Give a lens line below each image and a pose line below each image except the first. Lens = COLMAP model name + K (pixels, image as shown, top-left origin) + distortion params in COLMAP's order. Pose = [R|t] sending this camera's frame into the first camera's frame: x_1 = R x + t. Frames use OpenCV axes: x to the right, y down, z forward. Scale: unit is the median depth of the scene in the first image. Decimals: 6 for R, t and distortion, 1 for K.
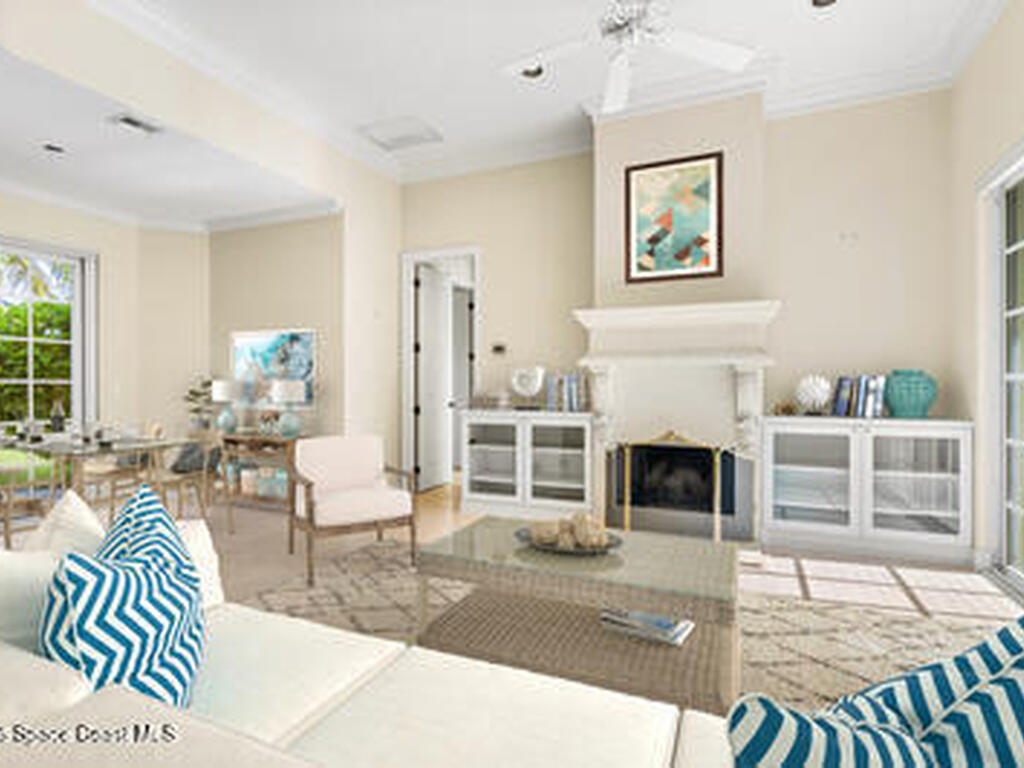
lens RADIAL K [[525.2, 0, 512.0], [0, 525.2, 384.0], [0, 0, 1]] dist [-0.000671, -0.000341]
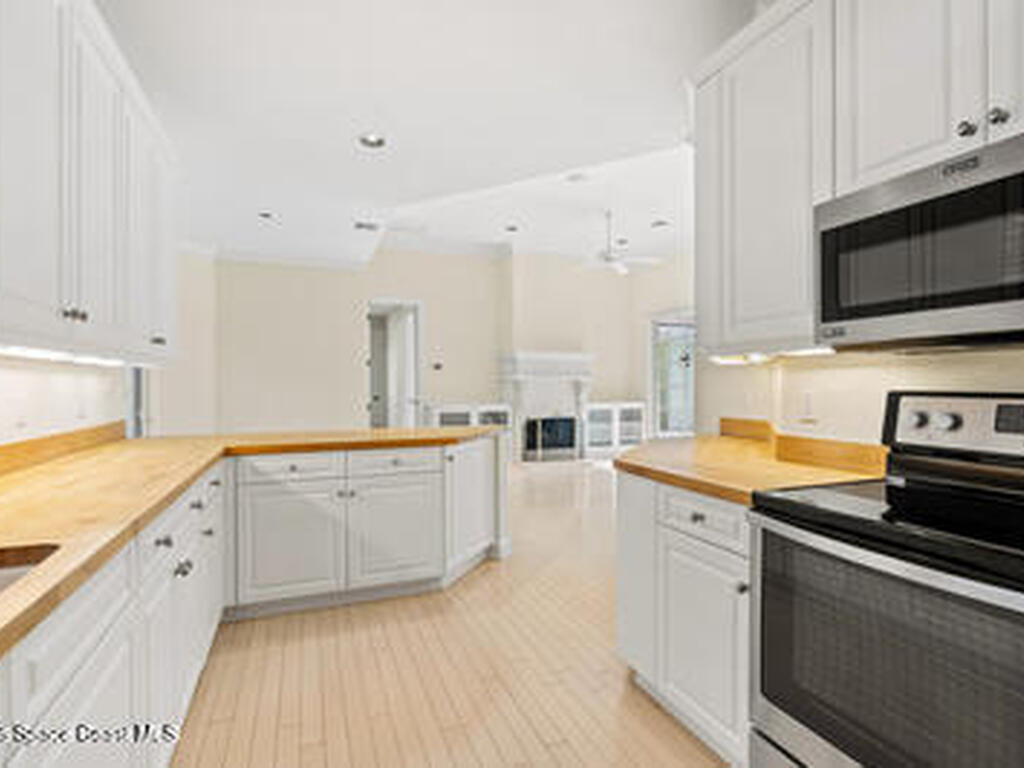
lens RADIAL K [[525.2, 0, 512.0], [0, 525.2, 384.0], [0, 0, 1]] dist [-0.000671, -0.000341]
pose [[0.709698, 0.003385, 0.704498, -1.213720], [0.000040, 0.999988, -0.004846, -0.005305], [-0.704506, 0.003467, 0.709690, -0.338562]]
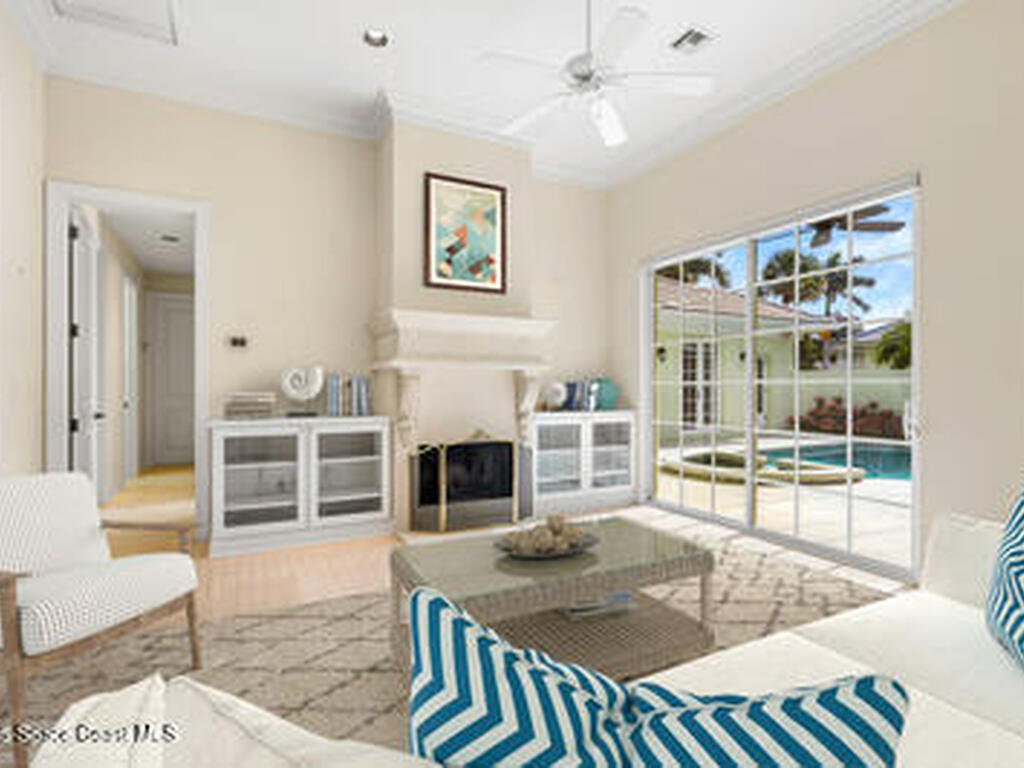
lens RADIAL K [[525.6, 0, 512.2], [0, 525.6, 391.3], [0, 0, 1]] dist [-0.021407, -0.000046]
pose [[0.636168, -0.002766, 0.771546, -0.463997], [-0.002392, 0.999982, 0.005556, 0.003833], [-0.771547, -0.005380, 0.636149, 0.231318]]
